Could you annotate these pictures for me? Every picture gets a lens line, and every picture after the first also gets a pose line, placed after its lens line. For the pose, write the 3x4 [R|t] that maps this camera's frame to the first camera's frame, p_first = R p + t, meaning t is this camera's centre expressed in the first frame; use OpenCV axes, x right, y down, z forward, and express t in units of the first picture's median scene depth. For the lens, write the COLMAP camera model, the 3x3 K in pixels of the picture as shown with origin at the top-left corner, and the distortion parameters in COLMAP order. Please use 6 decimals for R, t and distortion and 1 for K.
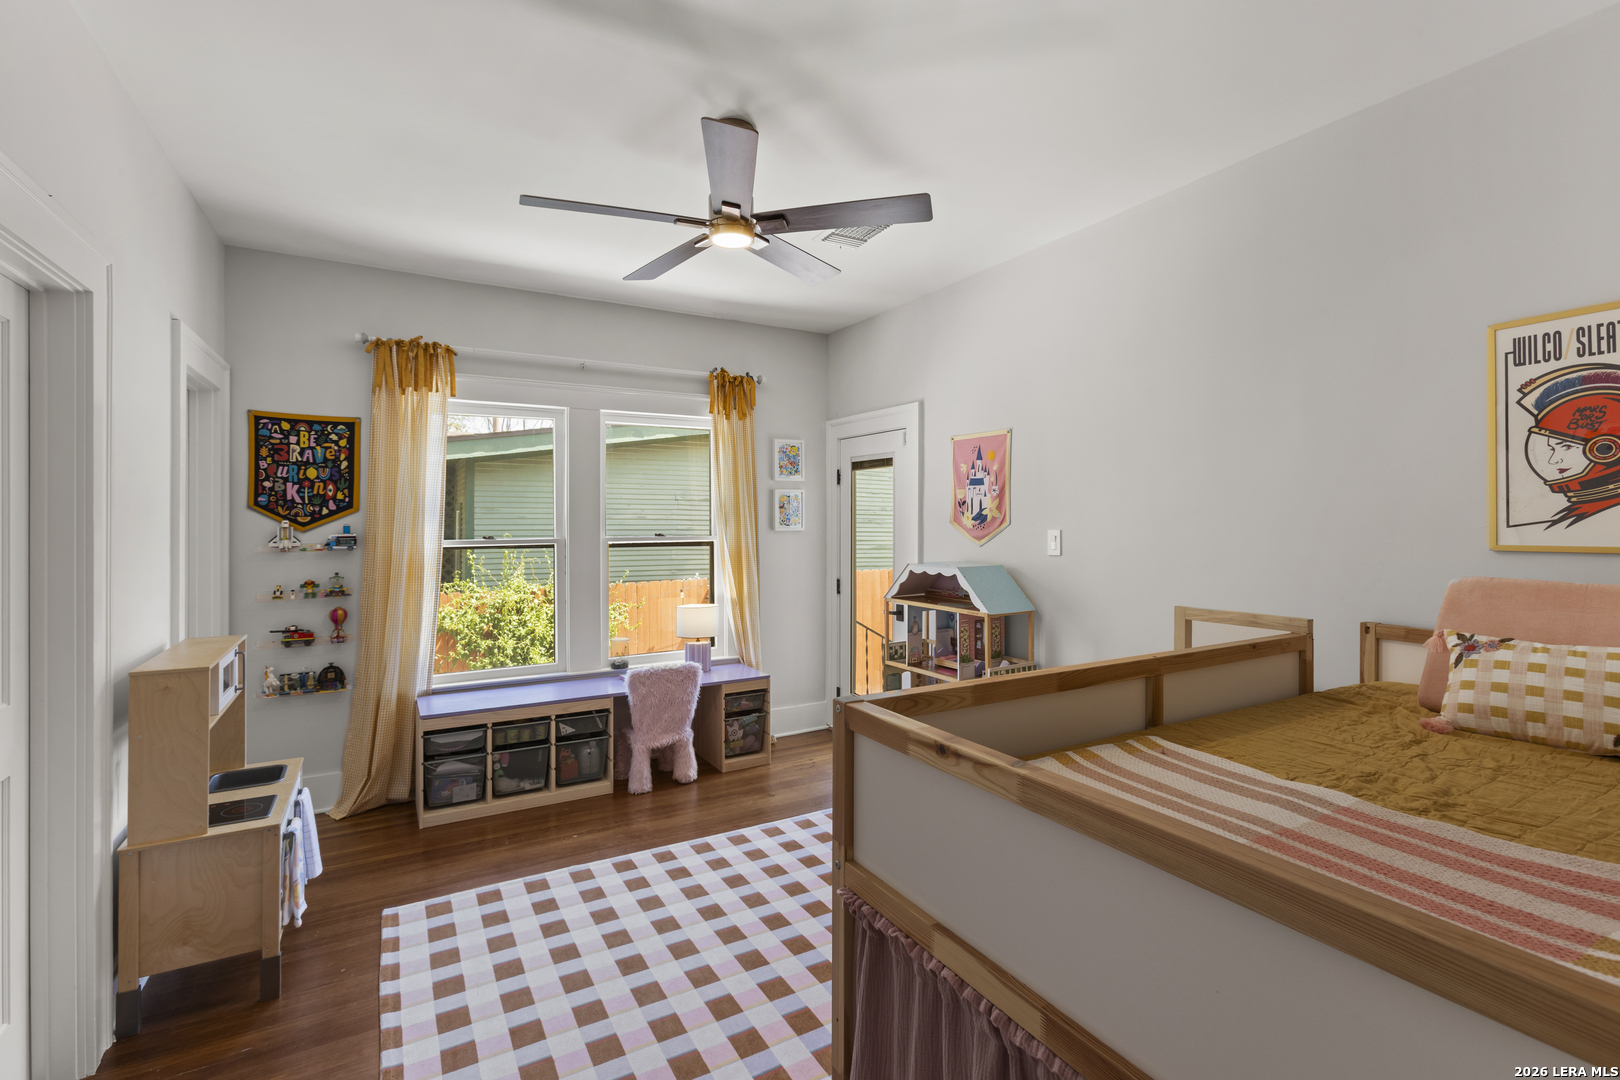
lens RADIAL K [[725.8, 0, 807.6], [0, 725.8, 528.4], [0, 0, 1]] dist [-0.012436, 0.008822]
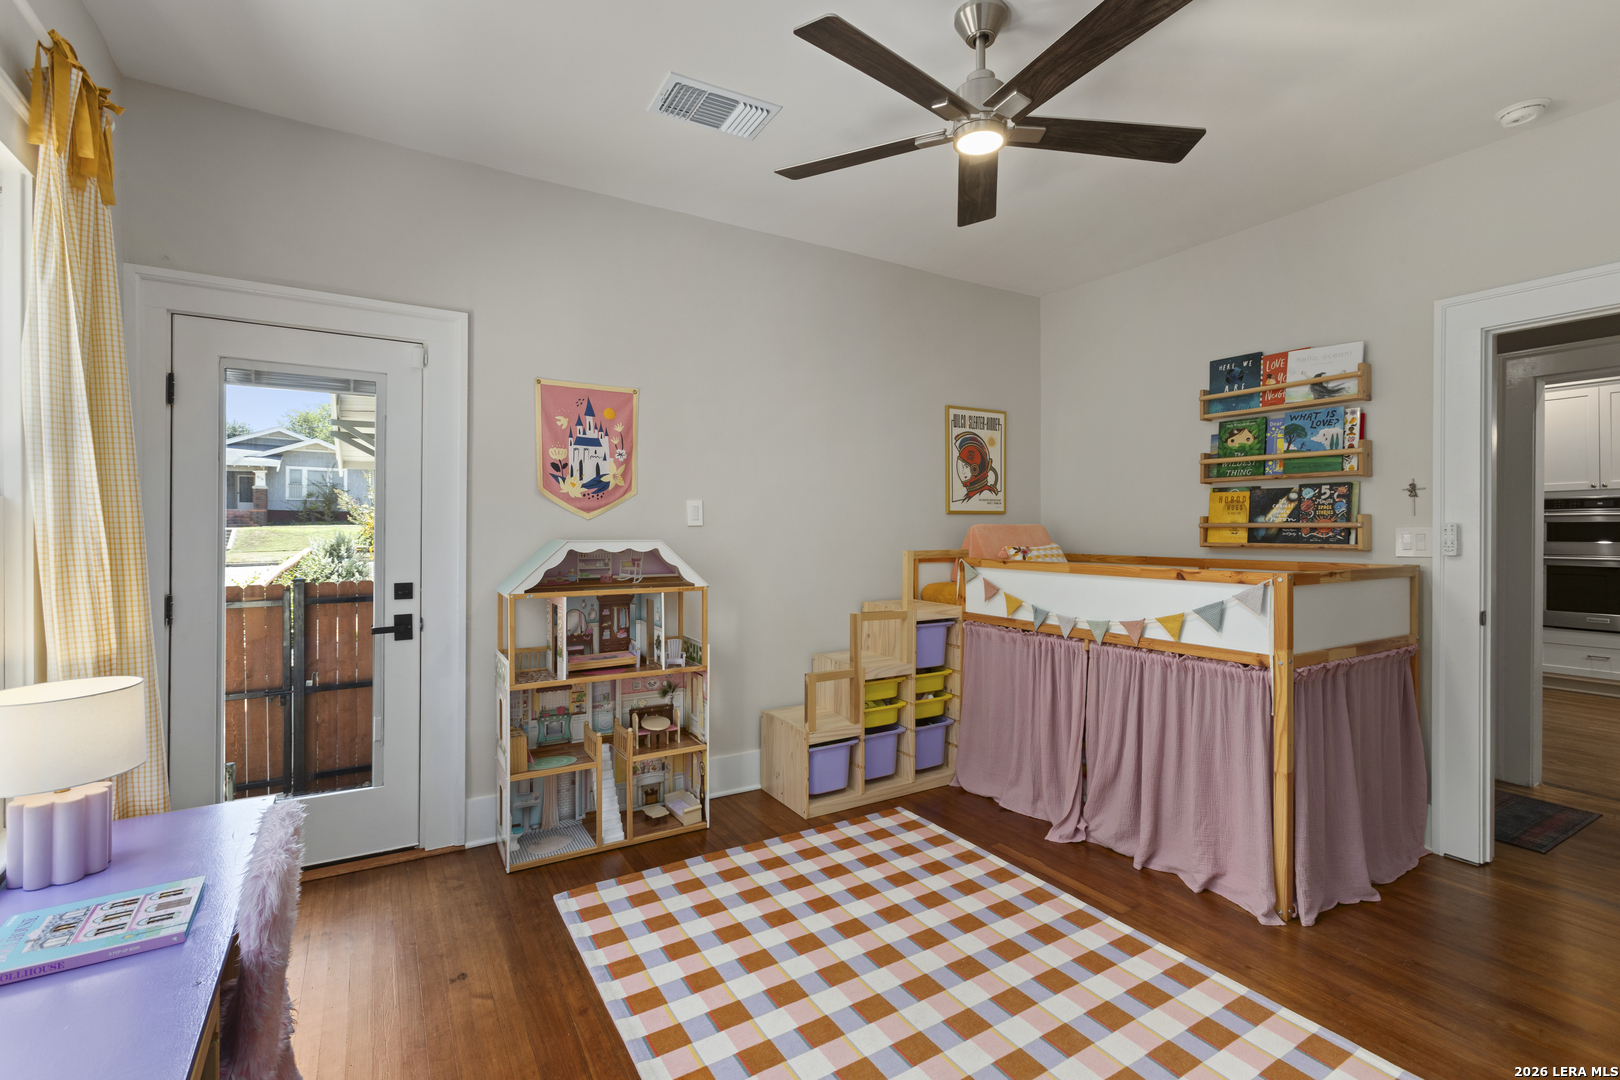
lens RADIAL K [[725.8, 0, 805.3], [0, 725.8, 534.2], [0, 0, 1]] dist [-0.012436, 0.008822]
pose [[-0.021438, -0.009584, 0.999724, -0.615452], [0.008643, 0.999915, 0.009772, 0.036532], [-0.999733, 0.008850, -0.021354, 0.780749]]
